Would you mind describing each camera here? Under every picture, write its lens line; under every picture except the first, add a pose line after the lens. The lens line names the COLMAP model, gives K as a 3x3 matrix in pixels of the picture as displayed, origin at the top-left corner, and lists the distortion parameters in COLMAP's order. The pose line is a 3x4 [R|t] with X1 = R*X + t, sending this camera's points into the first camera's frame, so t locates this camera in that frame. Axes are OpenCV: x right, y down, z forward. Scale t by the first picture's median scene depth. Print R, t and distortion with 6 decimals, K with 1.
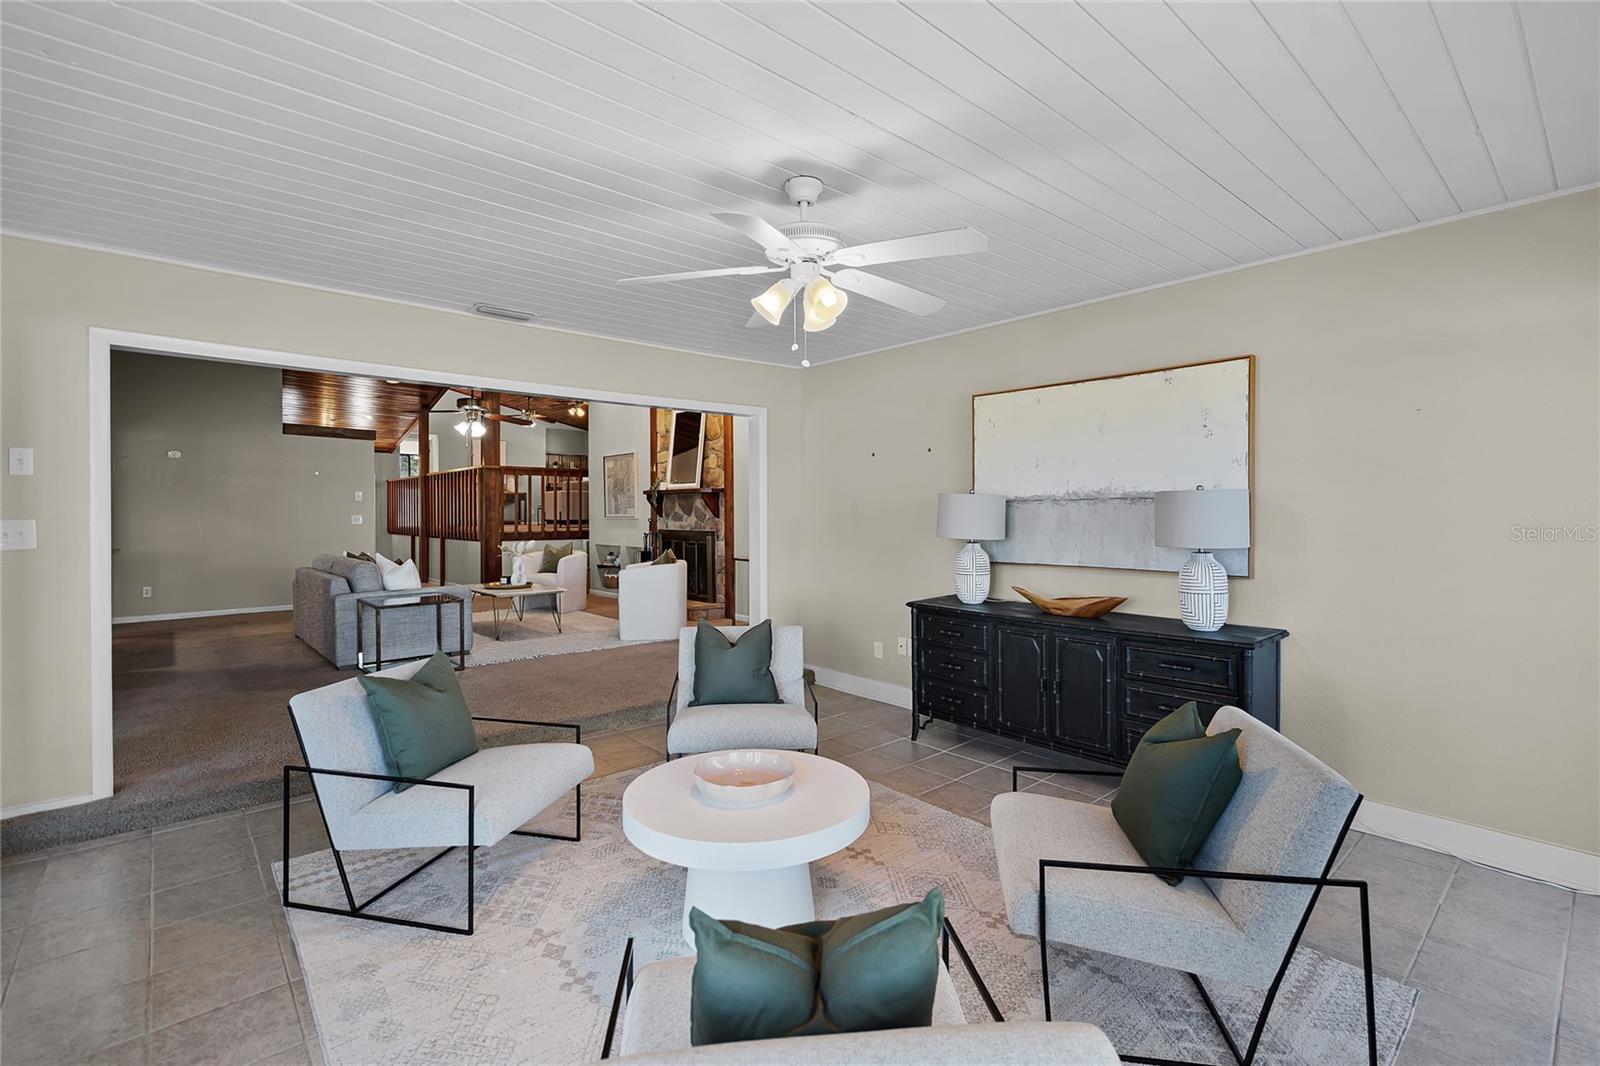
lens RADIAL K [[728.2, 0, 793.3], [0, 728.2, 510.4], [0, 0, 1]] dist [-0.000275, 0.001463]
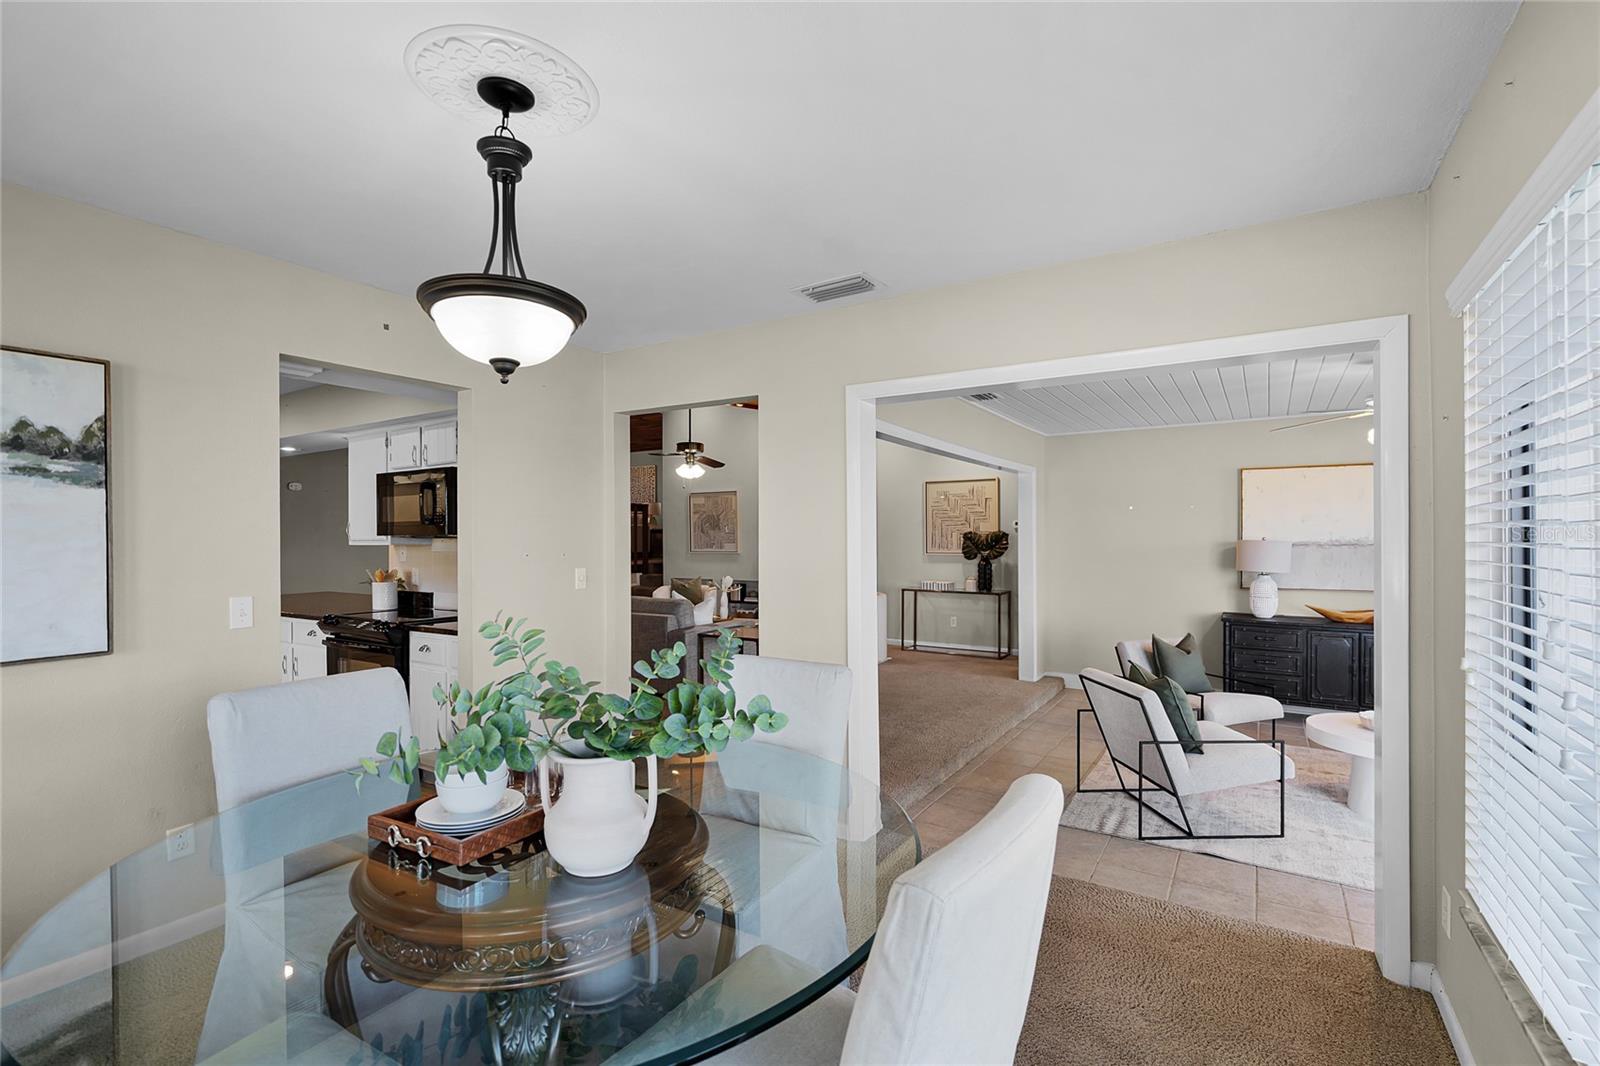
lens RADIAL K [[728.2, 0, 795.2], [0, 728.2, 538.3], [0, 0, 1]] dist [-0.000275, 0.001463]
pose [[0.958555, 0.000344, 0.284908, -1.076627], [-0.000540, 1.000000, 0.000609, -0.027989], [-0.284907, -0.000738, 0.958555, -0.103754]]
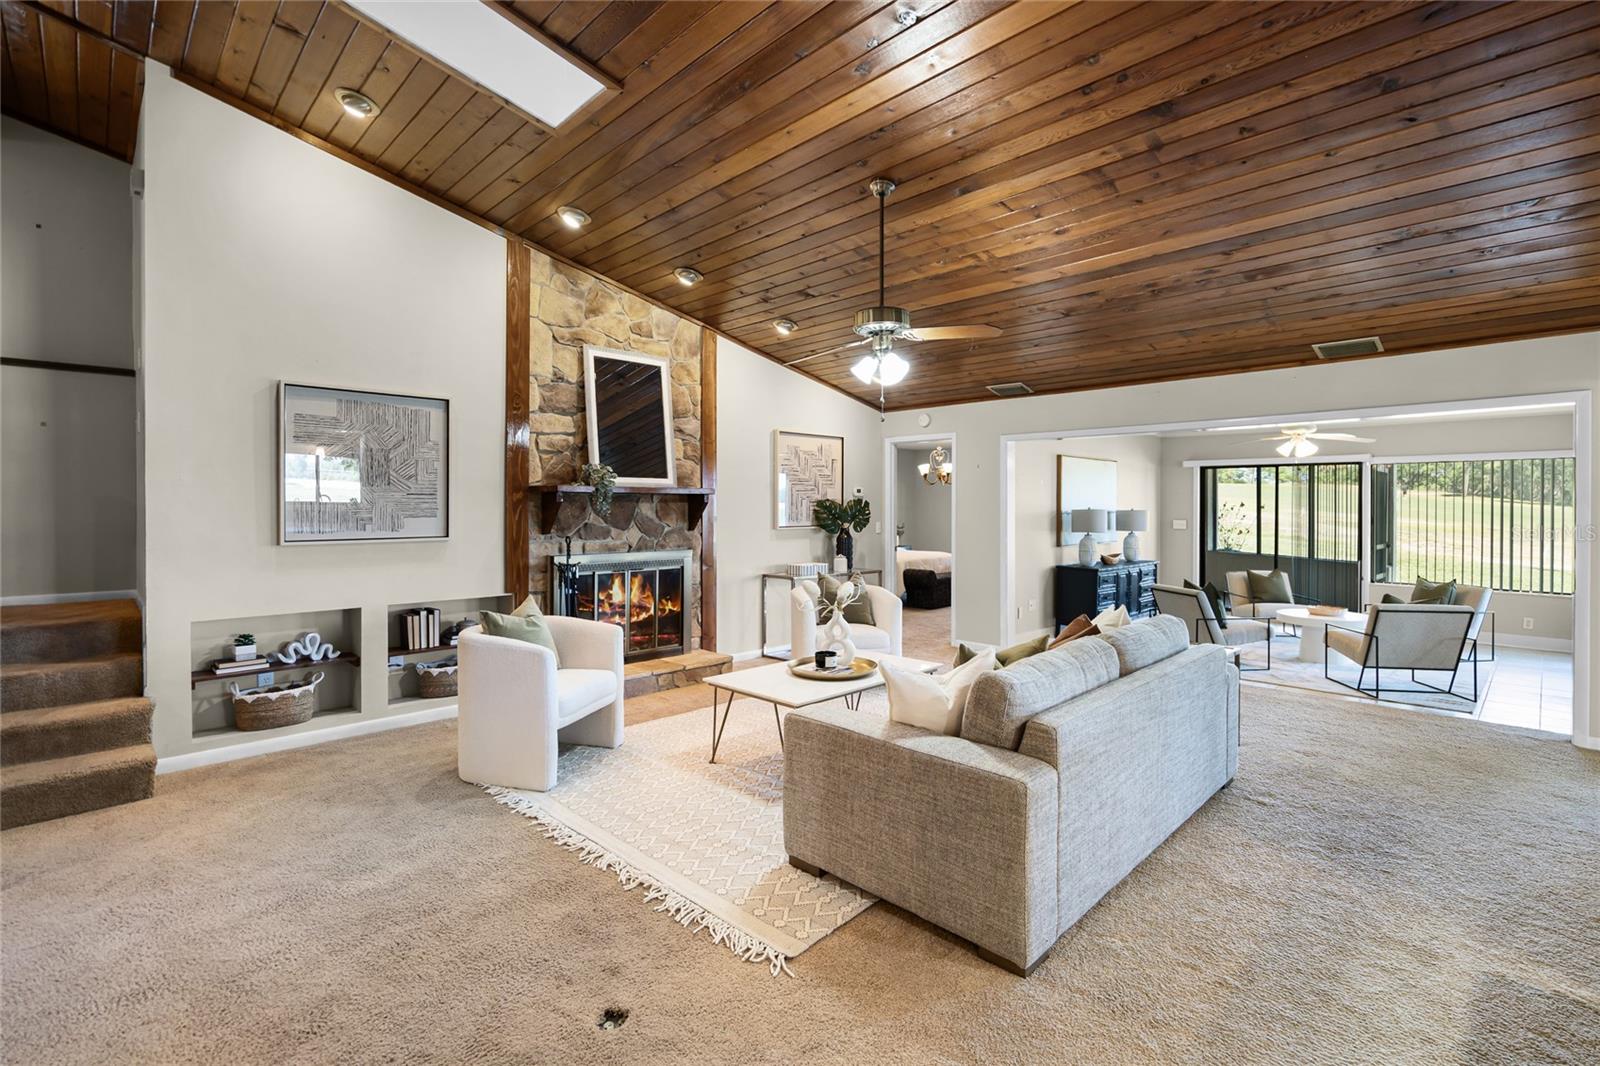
lens RADIAL K [[728.2, 0, 797.5], [0, 728.2, 516.3], [0, 0, 1]] dist [-0.000275, 0.001463]
pose [[-0.059020, -0.008947, 0.998217, -1.709741], [-0.001746, 0.999959, 0.008860, -0.021358], [-0.998255, -0.001220, -0.059033, 1.969794]]
